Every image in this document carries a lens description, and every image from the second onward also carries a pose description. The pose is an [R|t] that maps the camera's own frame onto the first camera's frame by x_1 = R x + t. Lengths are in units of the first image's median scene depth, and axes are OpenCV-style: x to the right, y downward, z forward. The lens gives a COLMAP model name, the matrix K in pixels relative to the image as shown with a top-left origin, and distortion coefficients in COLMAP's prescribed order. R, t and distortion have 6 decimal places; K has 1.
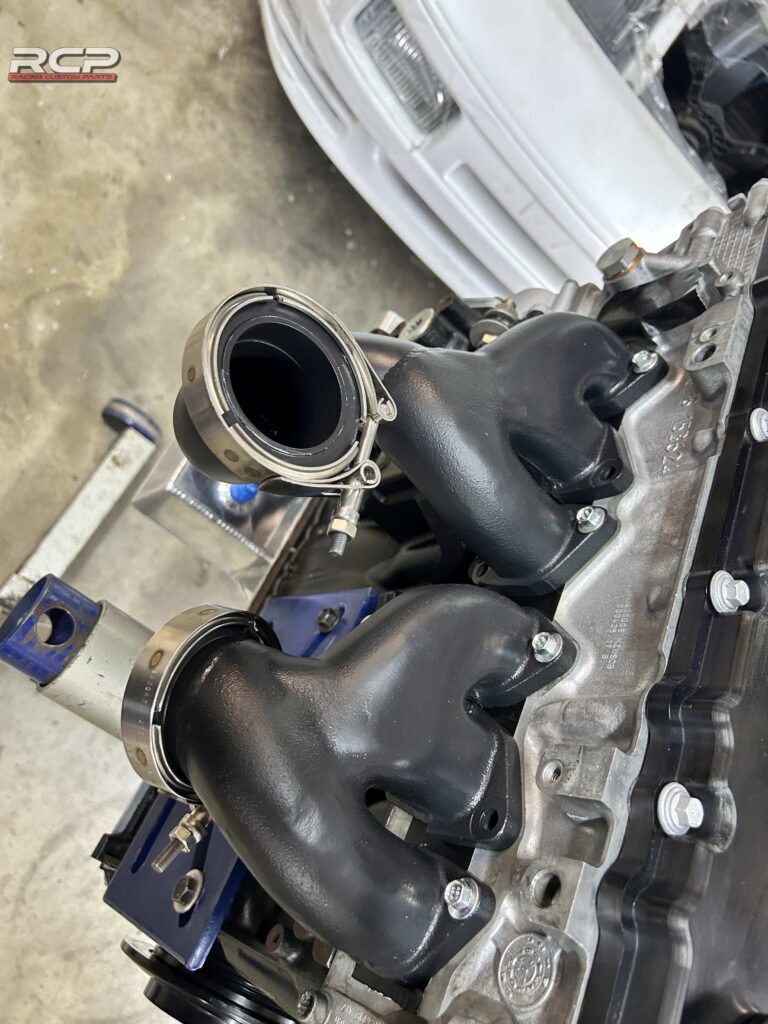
lens RADIAL K [[775.3, 0, 378.6], [0, 775.3, 506.8], [0, 0, 1]] dist [0.038864, -0.048664]
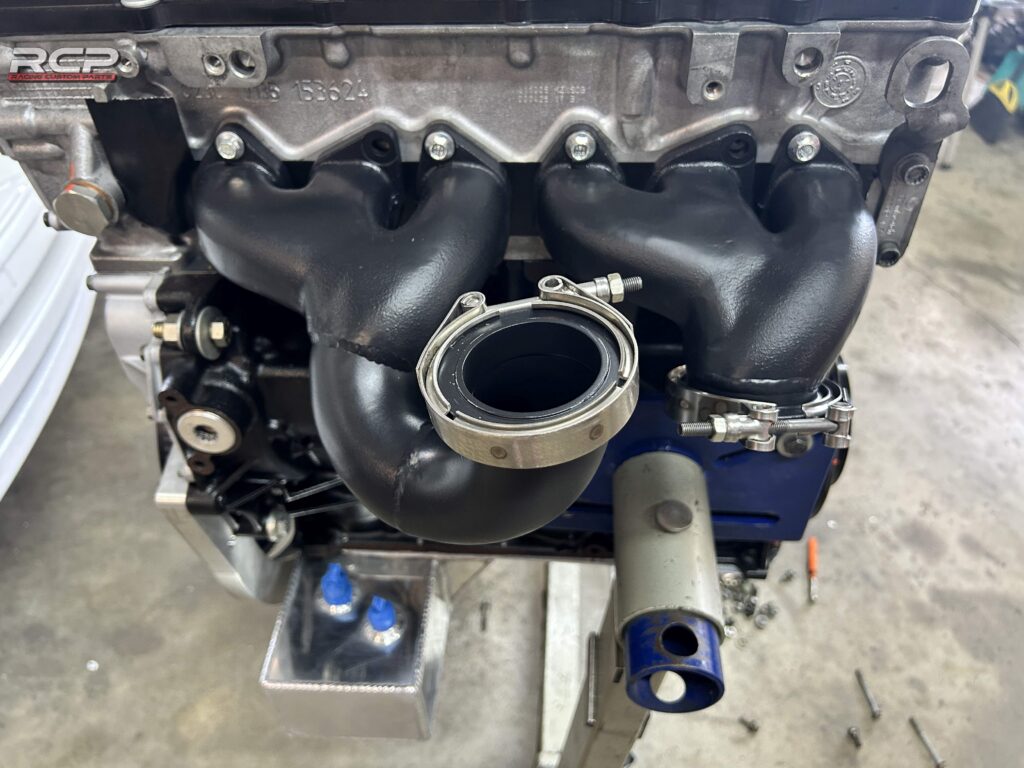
lens RADIAL K [[775.3, 0, 511.7], [0, 775.3, 381.0], [0, 0, 1]] dist [0.038864, -0.048664]
pose [[-0.364763, -0.920498, 0.140114, -0.216143], [0.835035, -0.256833, 0.486574, -0.539546], [-0.411904, 0.294485, 0.862330, 0.169909]]
